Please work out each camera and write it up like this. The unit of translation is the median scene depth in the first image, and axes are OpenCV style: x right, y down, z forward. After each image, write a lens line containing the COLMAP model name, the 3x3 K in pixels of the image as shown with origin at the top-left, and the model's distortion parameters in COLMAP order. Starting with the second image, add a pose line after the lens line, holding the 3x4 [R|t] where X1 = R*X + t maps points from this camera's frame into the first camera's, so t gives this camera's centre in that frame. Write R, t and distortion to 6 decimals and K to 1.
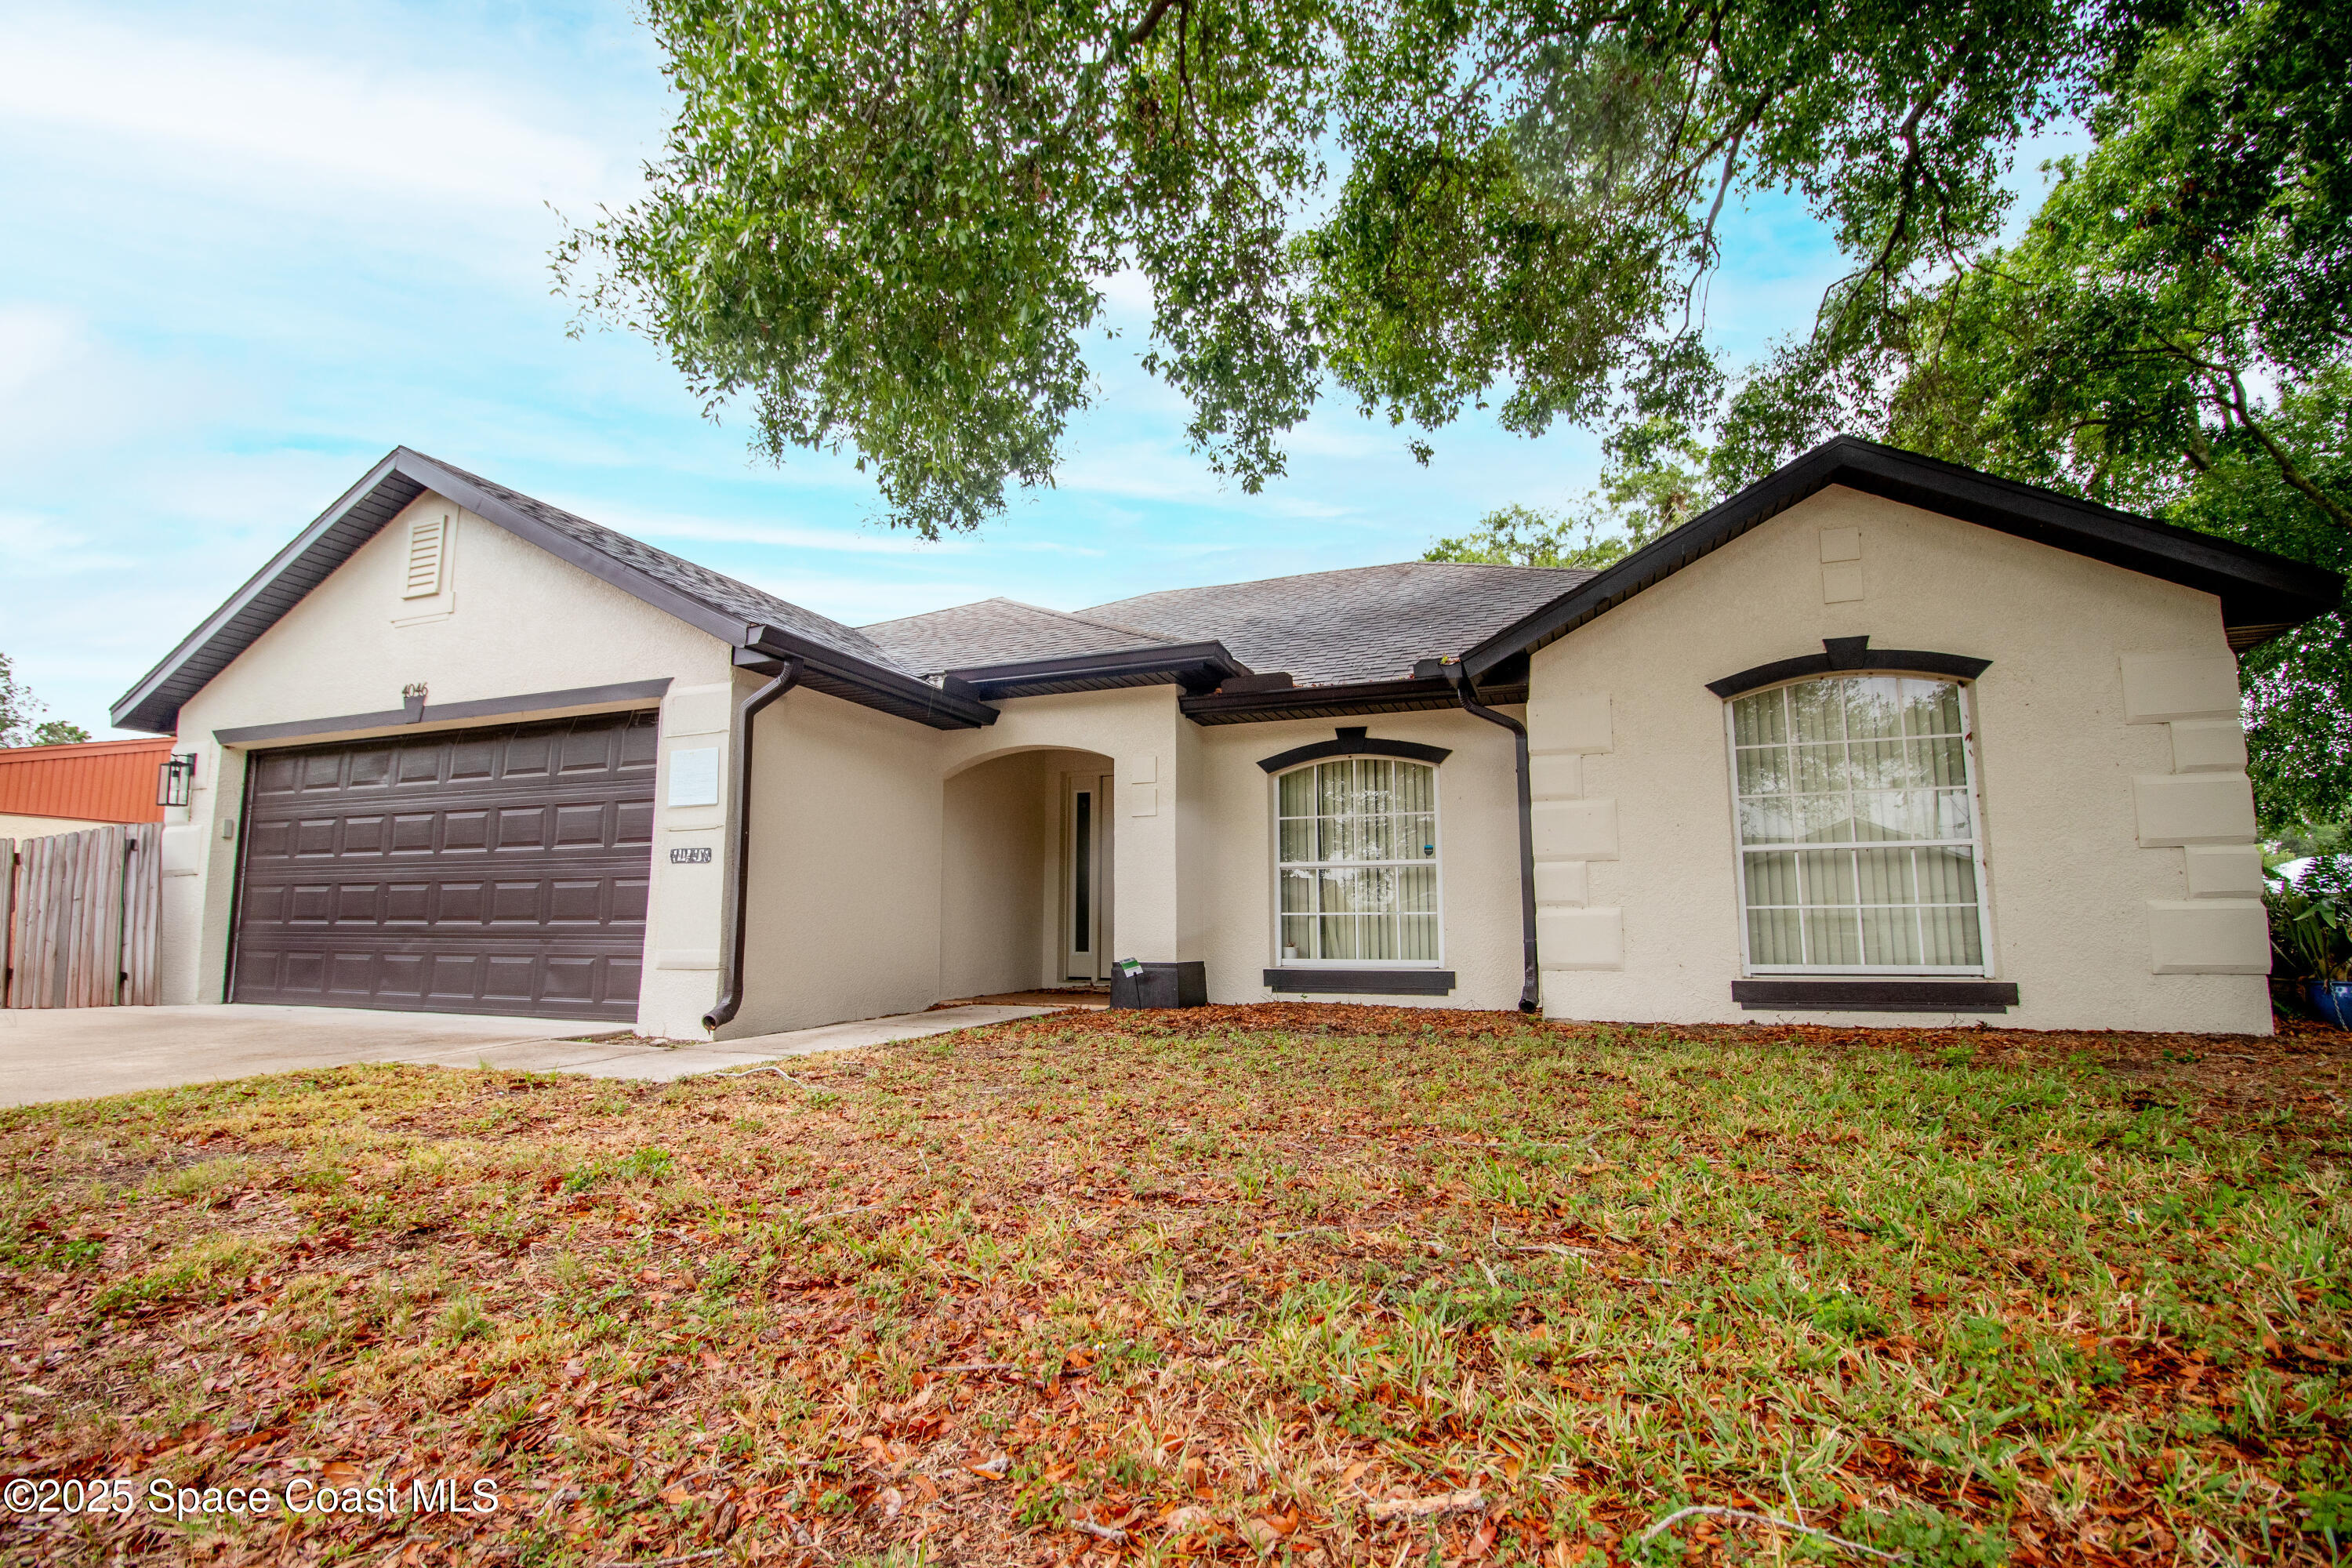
lens RADIAL K [[1082.3, 0, 1176.0], [0, 1082.3, 784.0], [0, 0, 1]] dist [0.000690, -0.000092]
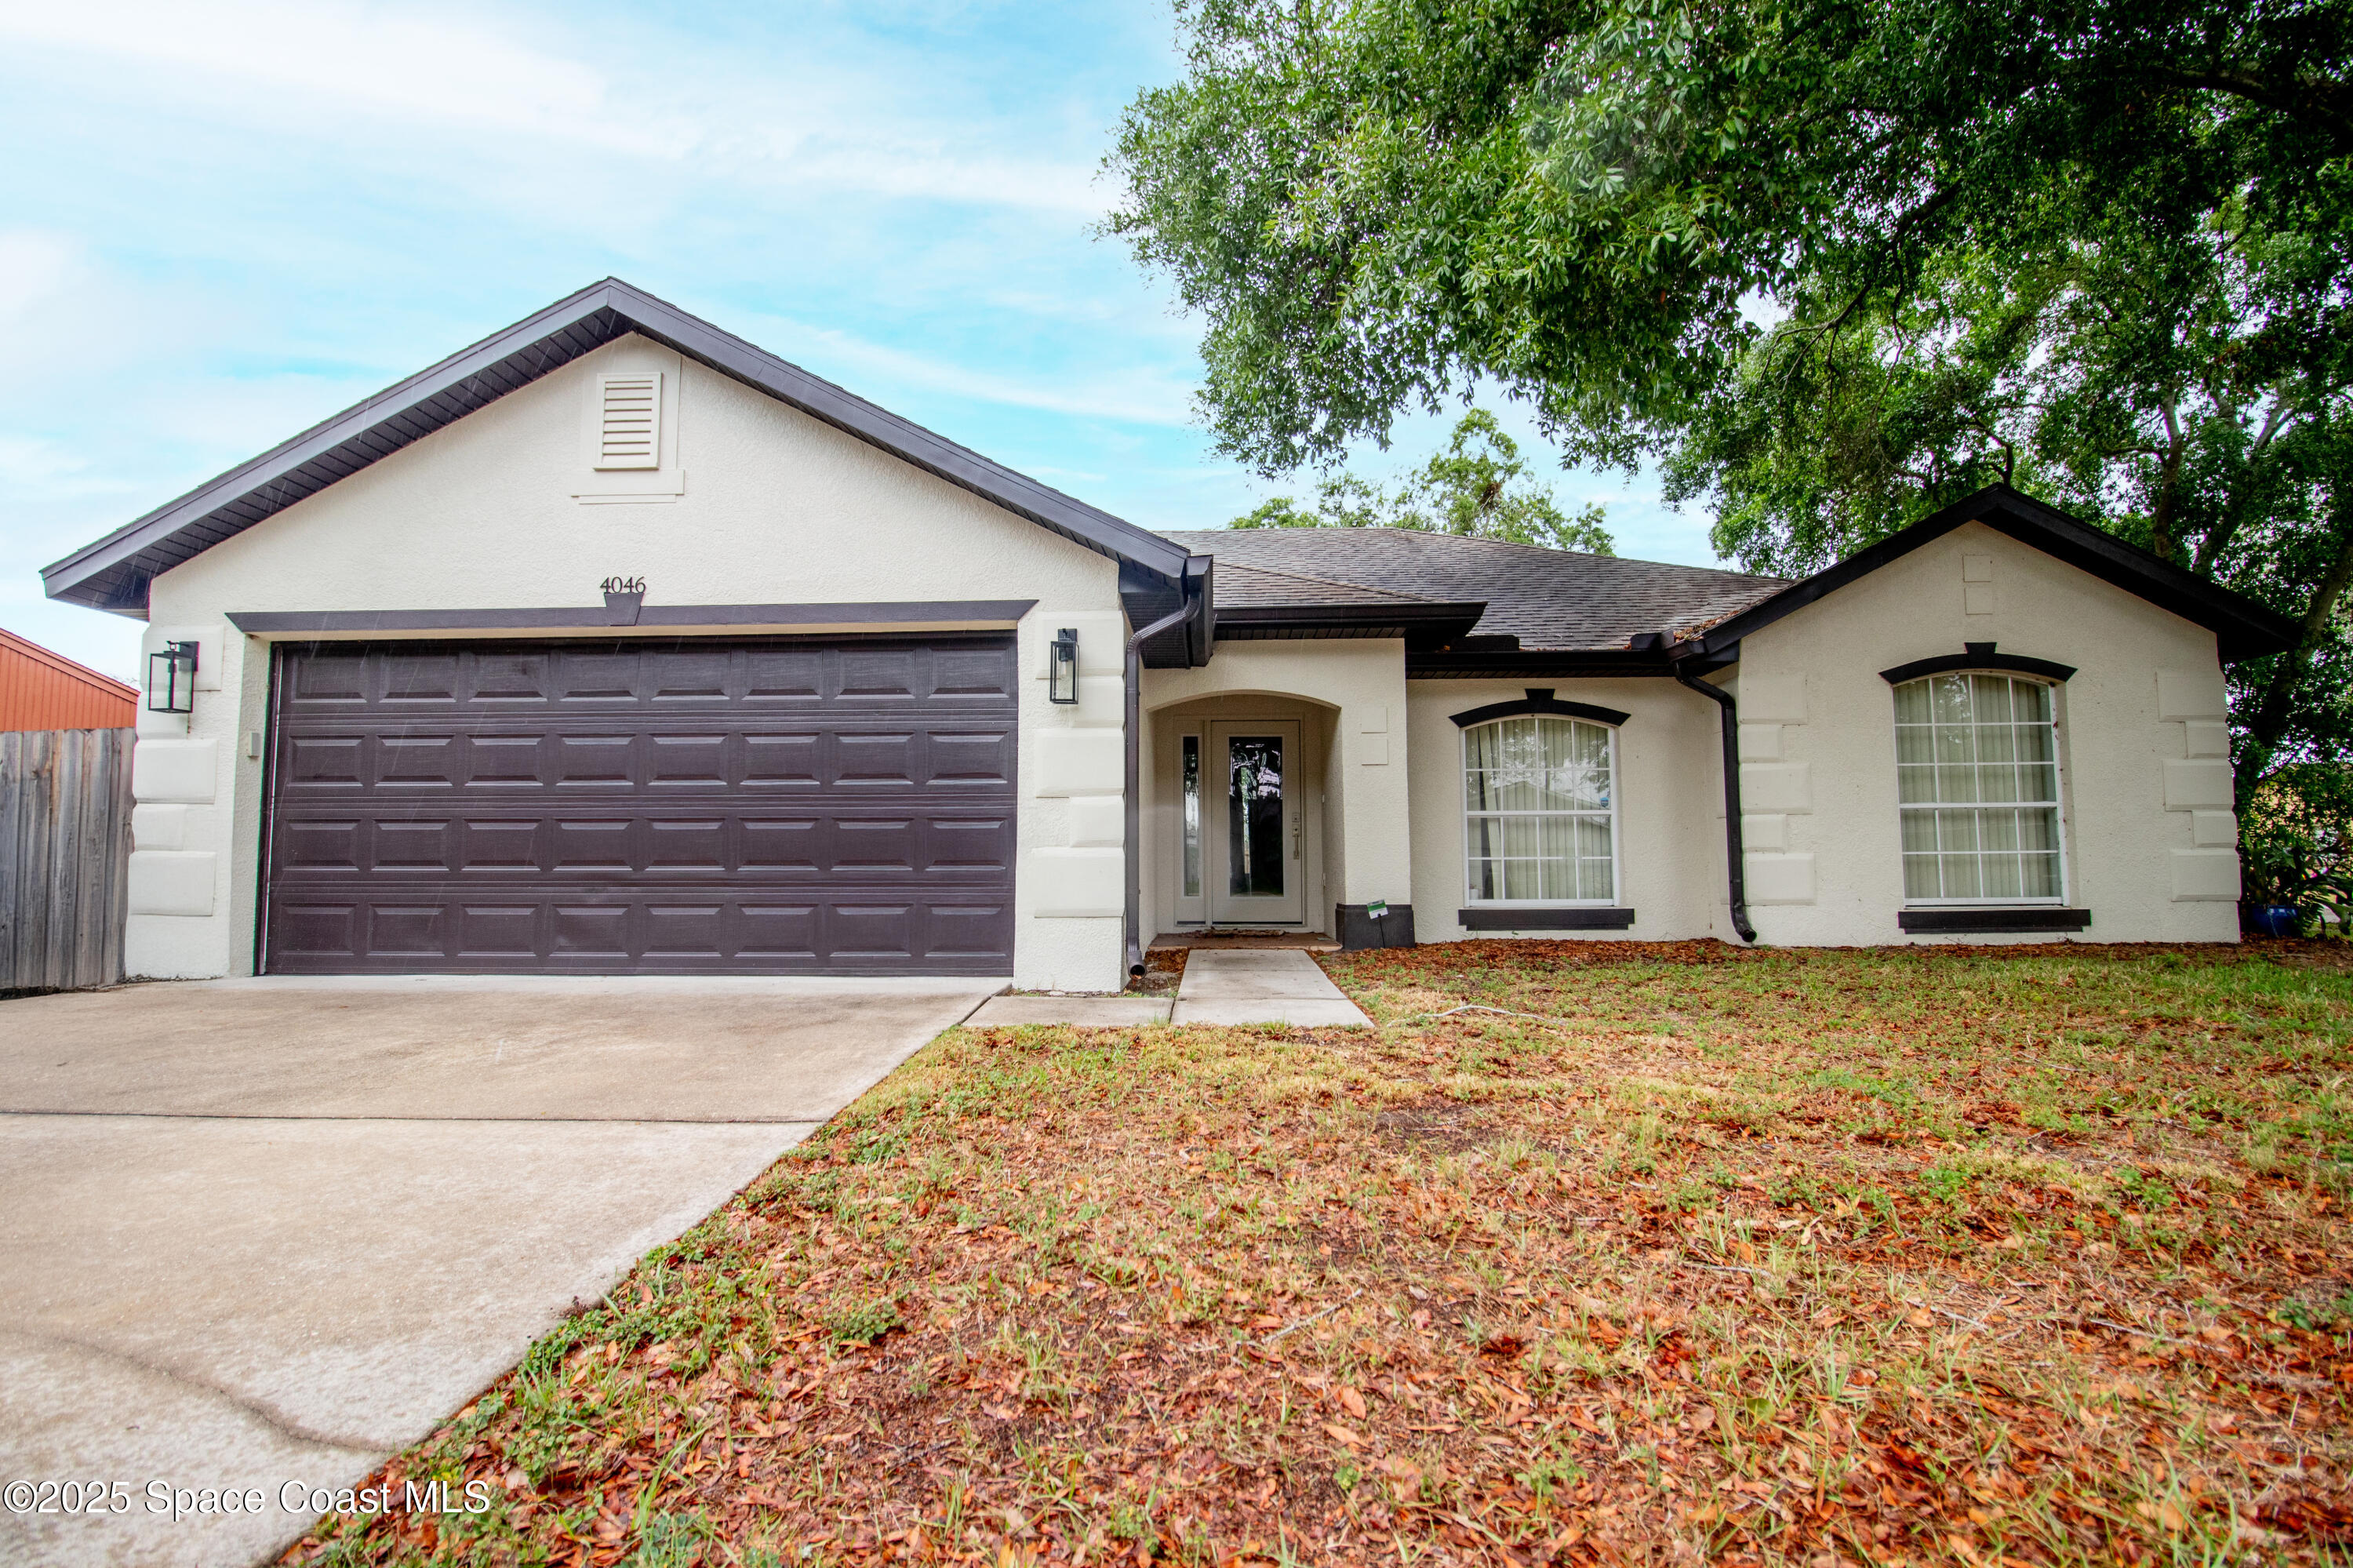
lens RADIAL K [[1106.6, 0, 1176.5], [0, 1106.6, 784.0], [0, 0, 1]] dist [-0.001281, -0.000298]
pose [[0.941836, 0.023189, 0.335272, -0.587522], [-0.040153, 0.998235, 0.043756, 0.009898], [-0.333665, -0.054673, 0.941105, 0.067813]]
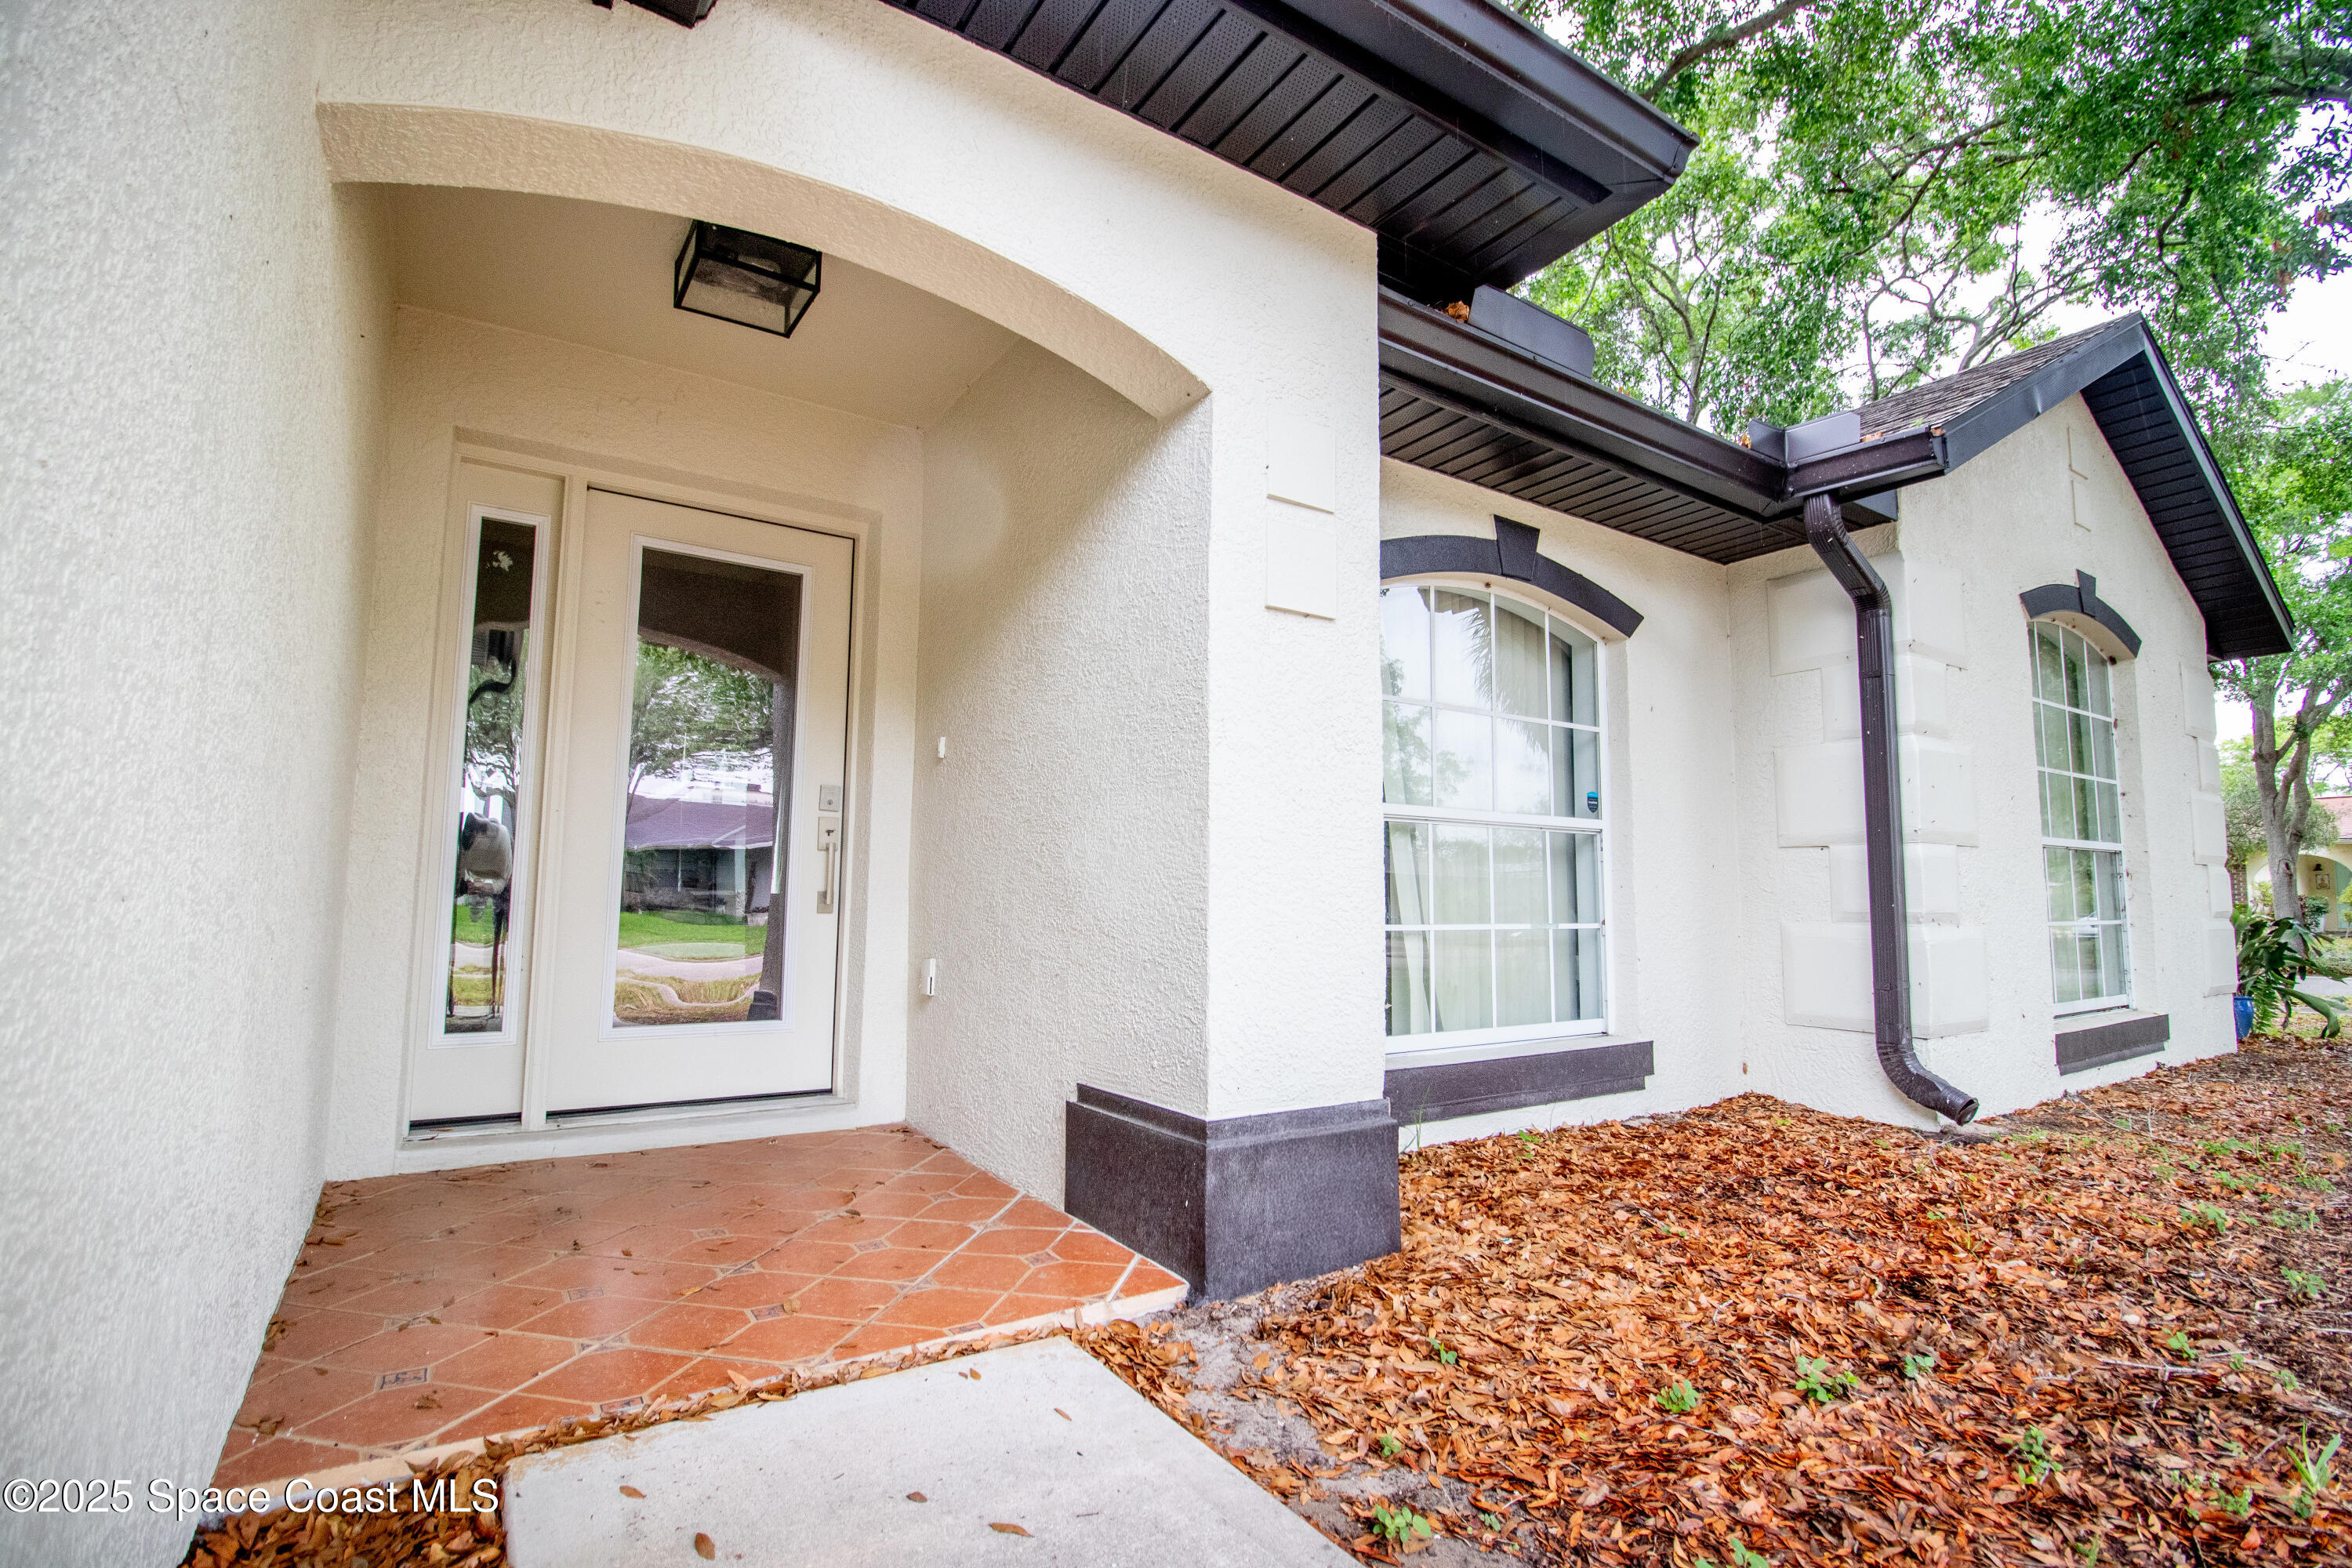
lens RADIAL K [[1106.1, 0, 1176.0], [0, 1106.1, 784.0], [0, 0, 1]] dist [-0.001281, -0.000298]
pose [[0.574467, 0.095294, 0.812961, -0.306636], [-0.111229, 0.993075, -0.037808, 0.096495], [-0.810935, -0.068706, 0.581089, 0.882706]]
